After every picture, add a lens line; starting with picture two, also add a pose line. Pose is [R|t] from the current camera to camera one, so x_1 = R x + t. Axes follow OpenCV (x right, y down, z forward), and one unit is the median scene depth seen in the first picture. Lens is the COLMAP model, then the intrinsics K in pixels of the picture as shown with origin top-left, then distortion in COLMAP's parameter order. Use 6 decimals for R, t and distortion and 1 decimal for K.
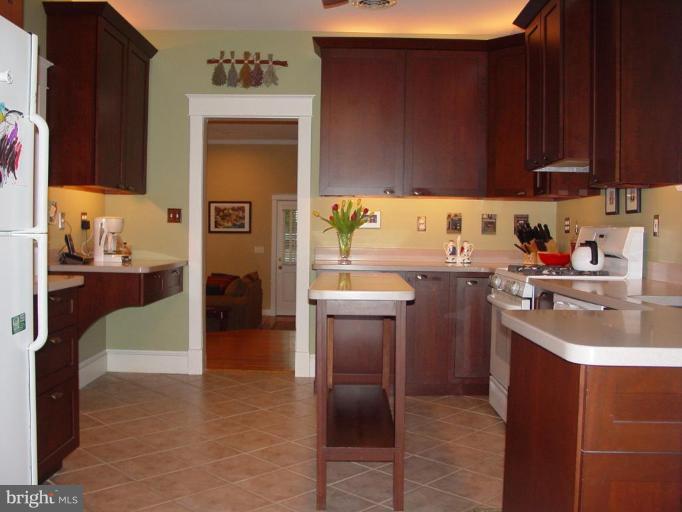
lens RADIAL K [[686.0, 0, 338.8], [0, 686.0, 254.5], [0, 0, 1]] dist [-0.173165, 0.200150]
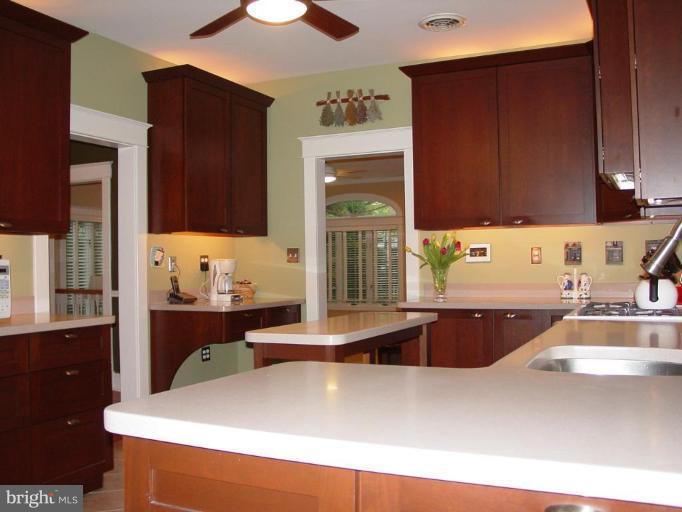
lens RADIAL K [[686.0, 0, 338.8], [0, 686.0, 254.5], [0, 0, 1]] dist [-0.173165, 0.200150]
pose [[0.906986, -0.034297, -0.419762, 0.263602], [0.014188, 0.998601, -0.050934, -0.004542], [0.420922, 0.040241, 0.906204, 0.085895]]
